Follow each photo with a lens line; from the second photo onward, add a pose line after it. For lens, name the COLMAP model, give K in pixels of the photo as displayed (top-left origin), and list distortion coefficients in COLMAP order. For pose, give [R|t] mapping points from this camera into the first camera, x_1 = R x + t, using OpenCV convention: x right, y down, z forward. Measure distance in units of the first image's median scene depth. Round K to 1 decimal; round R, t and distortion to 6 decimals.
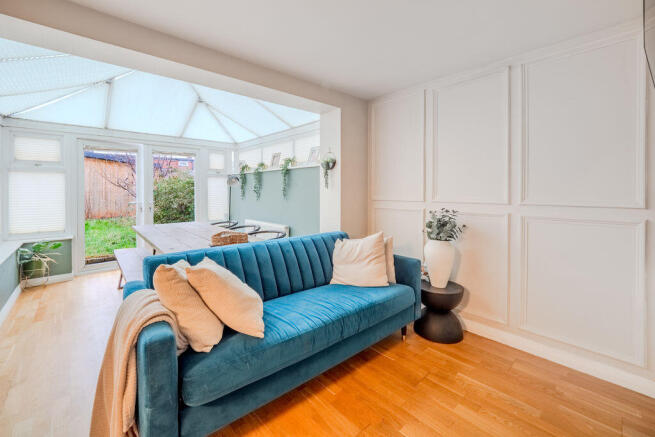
lens RADIAL K [[281.3, 0, 334.5], [0, 281.3, 193.0], [0, 0, 1]] dist [-0.012842, 0.001877]
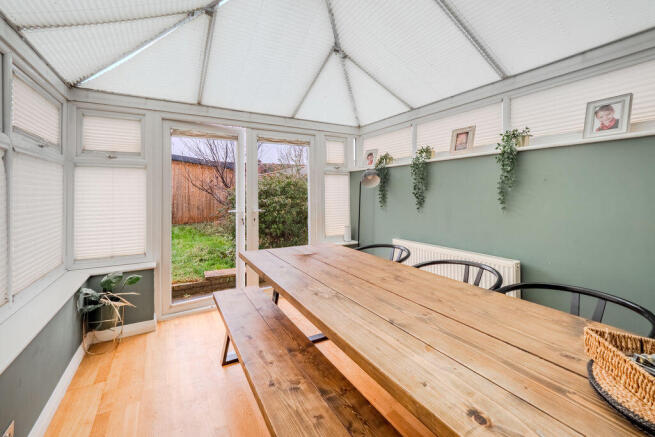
lens RADIAL K [[281.3, 0, 332.6], [0, 281.3, 191.0], [0, 0, 1]] dist [-0.012842, 0.001877]
pose [[0.979885, -0.006586, -0.199452, -0.369722], [0.003183, 0.999844, -0.017377, -0.005135], [0.199536, 0.016392, 0.979753, 0.403342]]
